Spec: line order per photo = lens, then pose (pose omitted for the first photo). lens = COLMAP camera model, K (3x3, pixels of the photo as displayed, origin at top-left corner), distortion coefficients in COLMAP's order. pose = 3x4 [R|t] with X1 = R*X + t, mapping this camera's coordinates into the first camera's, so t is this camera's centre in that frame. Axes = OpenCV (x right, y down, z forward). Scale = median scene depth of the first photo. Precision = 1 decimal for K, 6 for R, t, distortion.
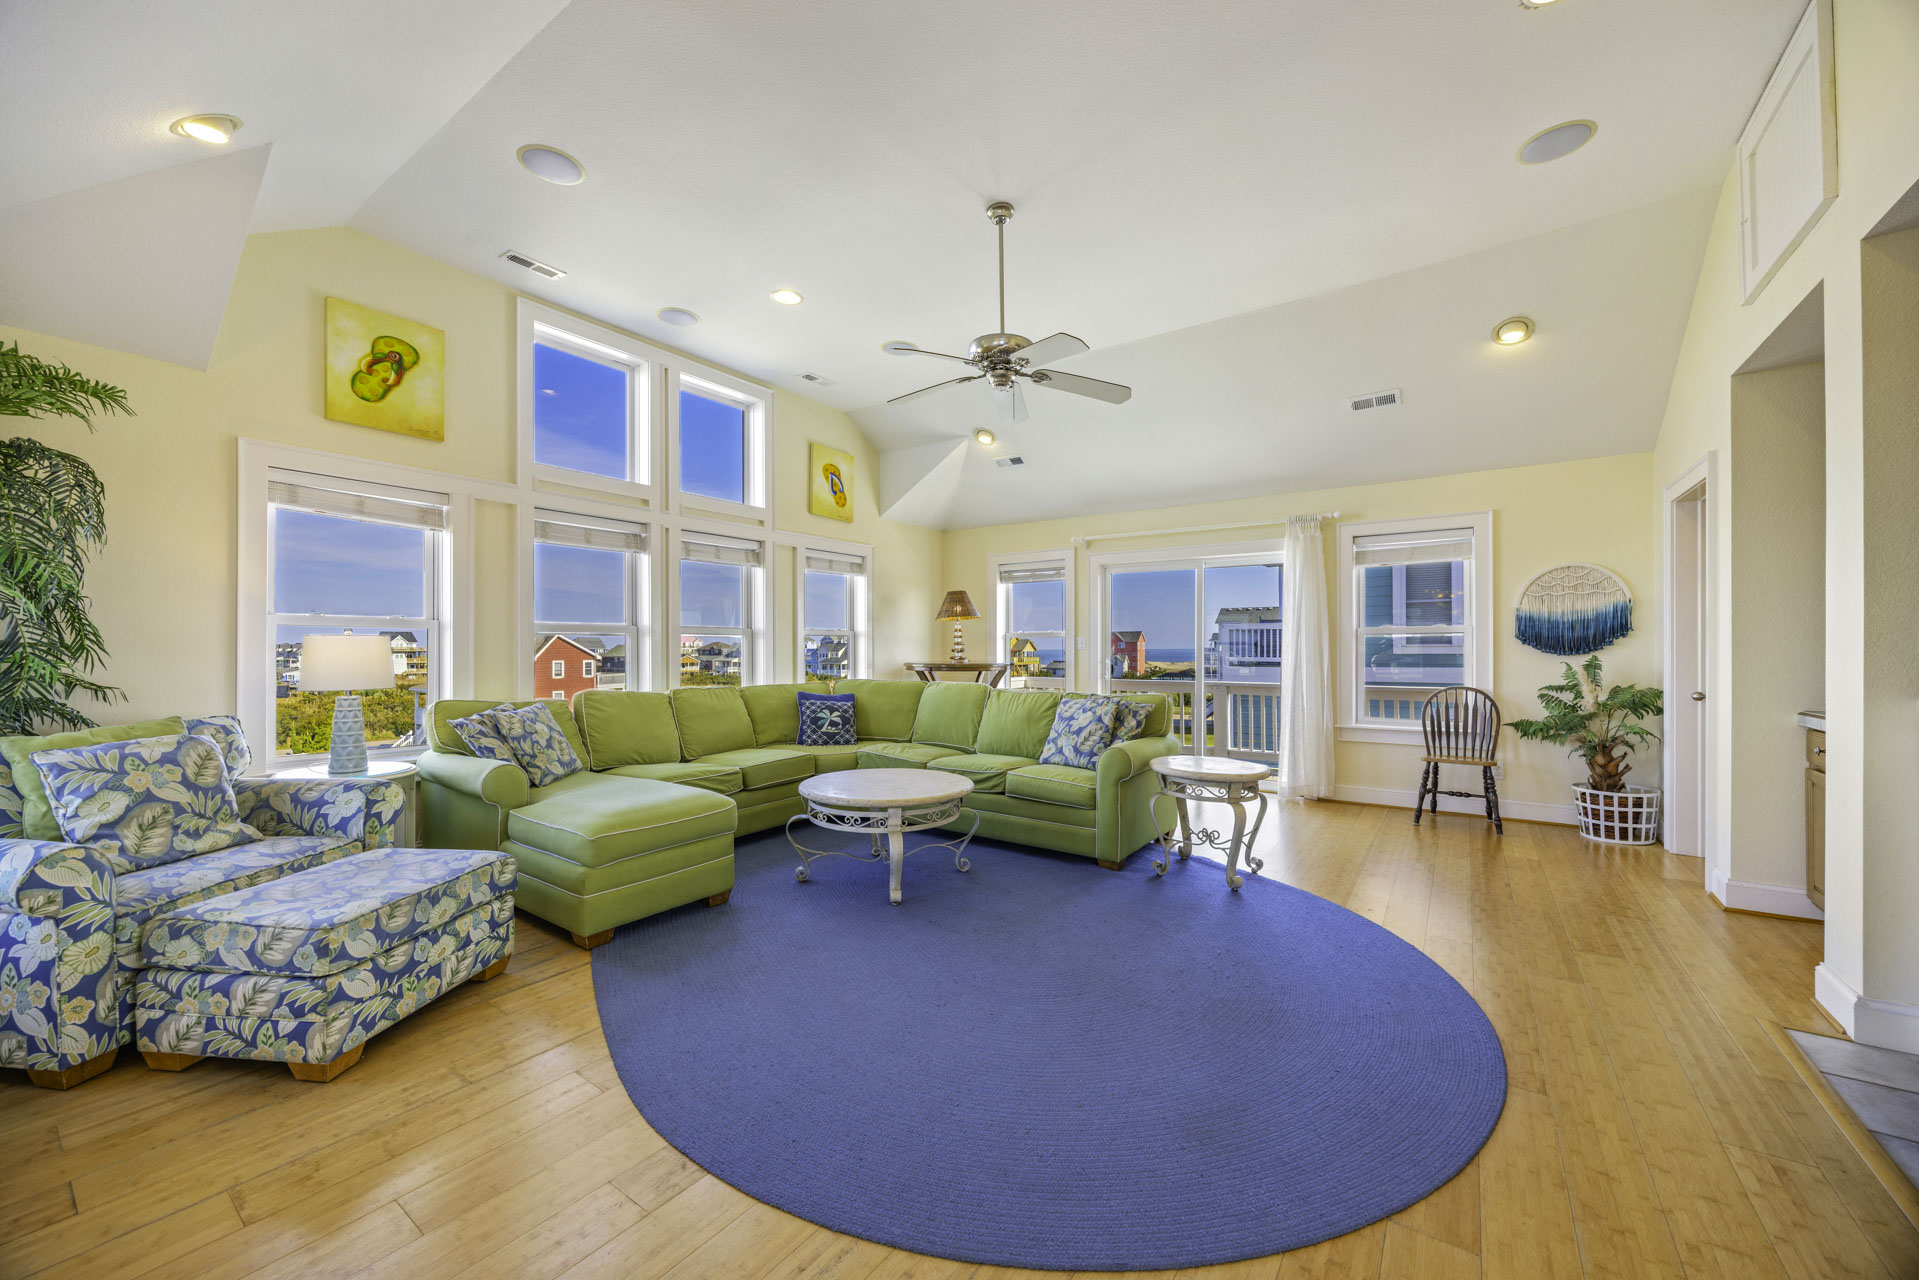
lens RADIAL K [[734.9, 0, 939.8], [0, 734.9, 641.5], [0, 0, 1]] dist [-0.001553, 0.000031]
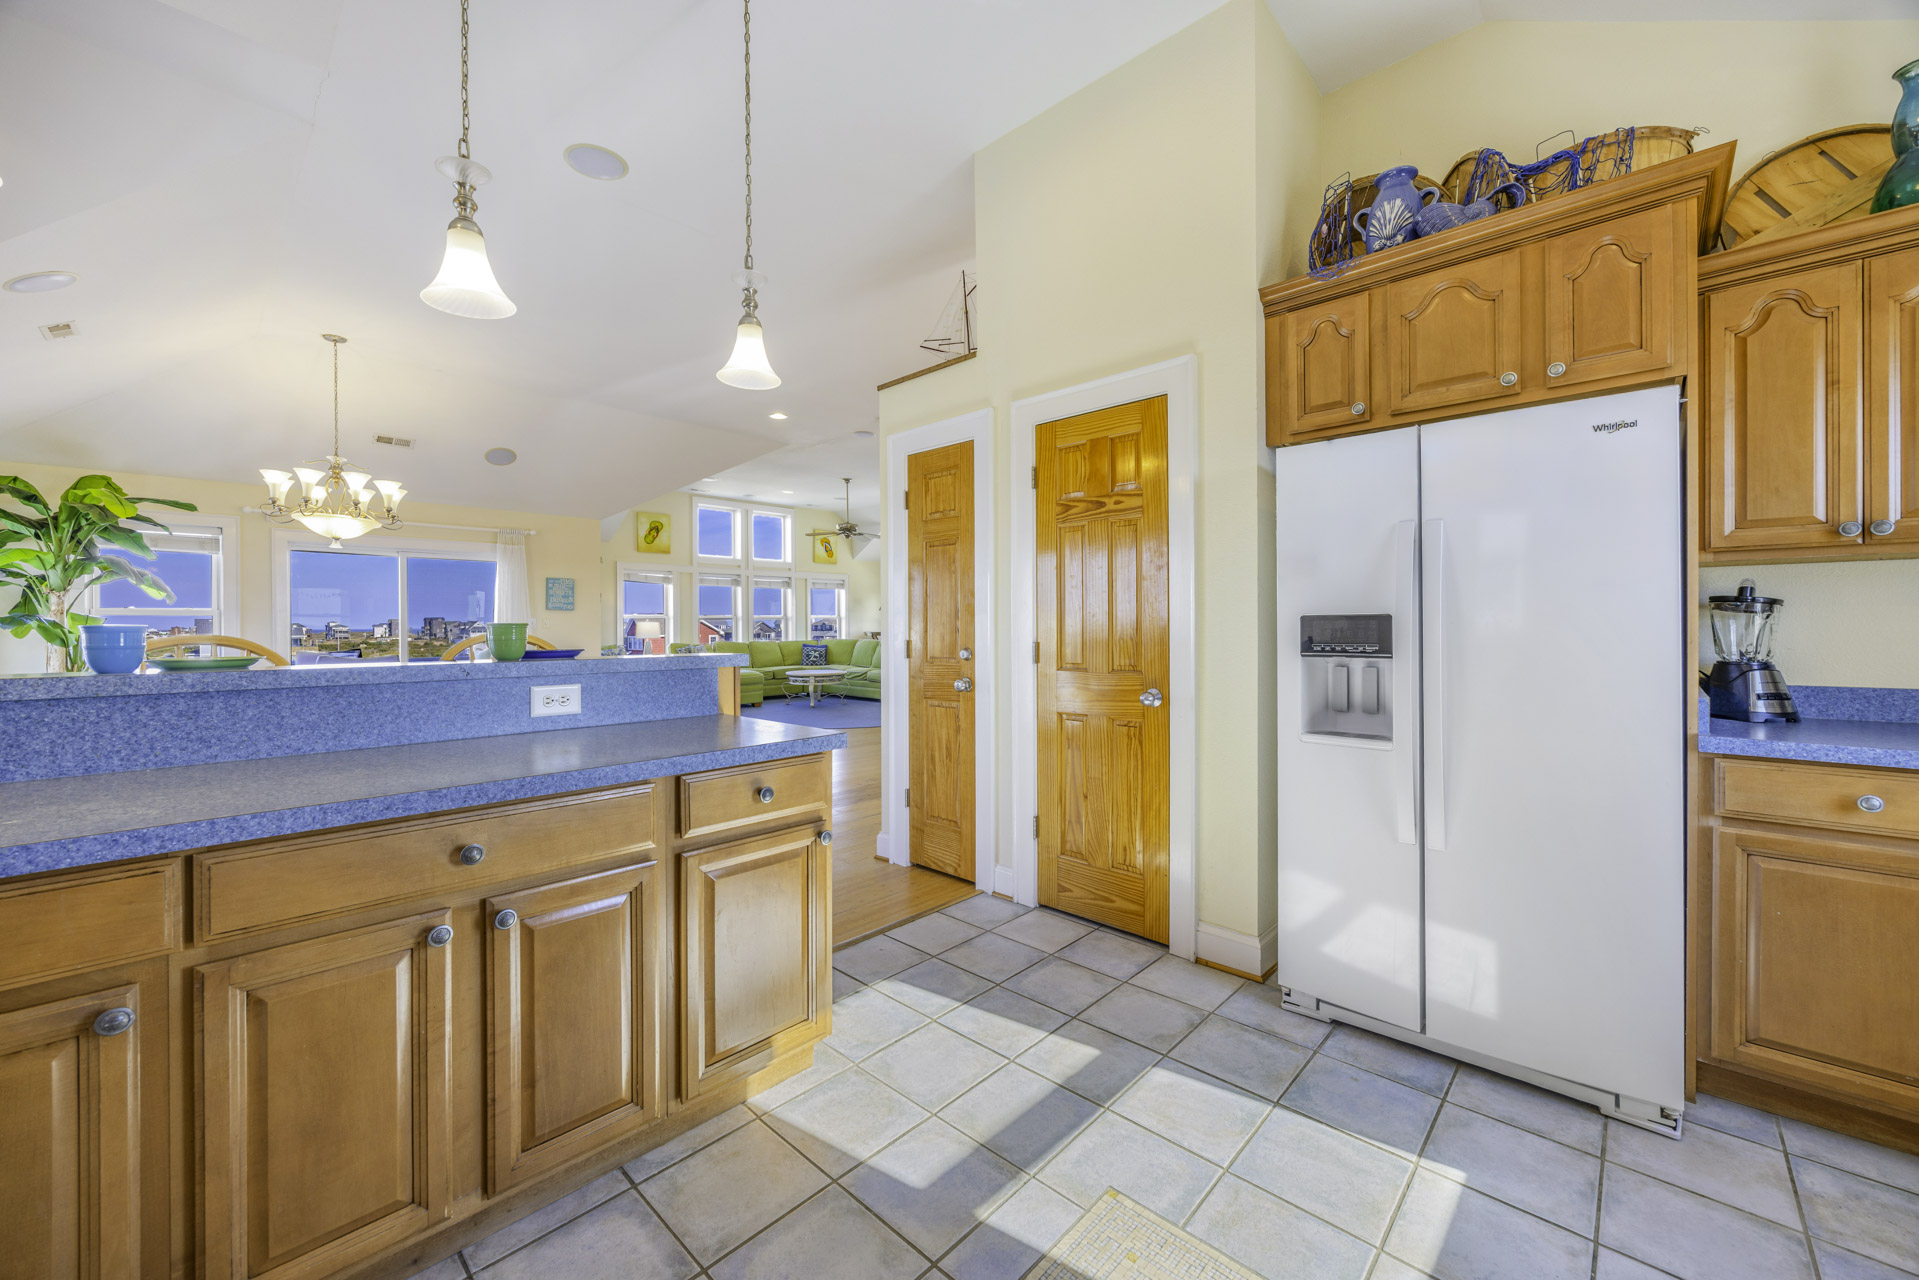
lens RADIAL K [[734.9, 0, 945.2], [0, 734.9, 627.7], [0, 0, 1]] dist [-0.001553, 0.000031]
pose [[0.990273, -0.002506, -0.139114, 0.655532], [0.004581, 0.999883, 0.014599, -0.015782], [0.139061, -0.015094, 0.990169, -1.413094]]
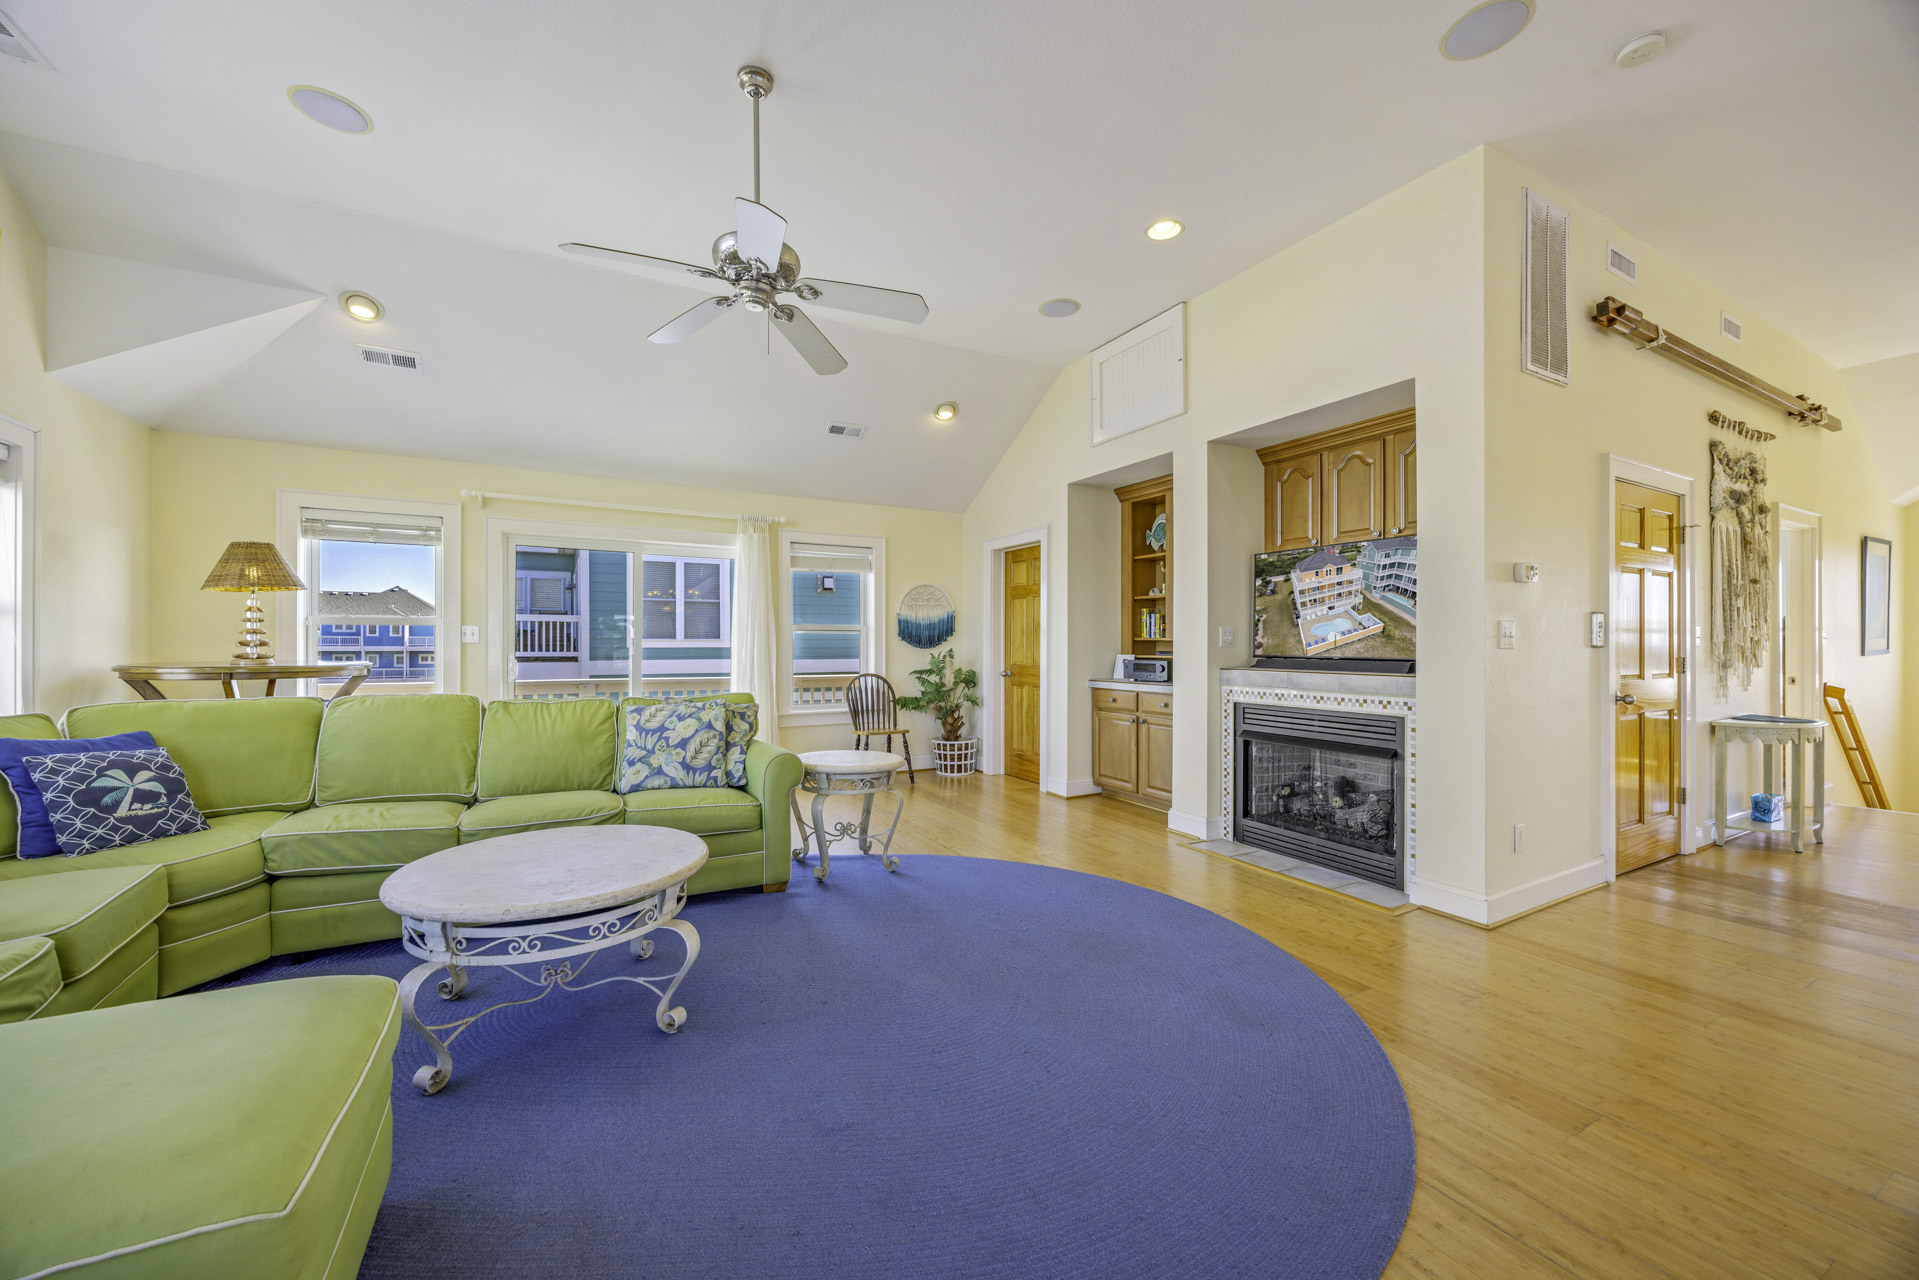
lens RADIAL K [[734.9, 0, 959.9], [0, 734.9, 635.7], [0, 0, 1]] dist [-0.001553, 0.000031]
pose [[0.421995, 0.012093, 0.906517, -0.386418], [-0.012208, 0.999896, -0.007656, 0.004550], [-0.906516, -0.007836, 0.422099, 0.345741]]
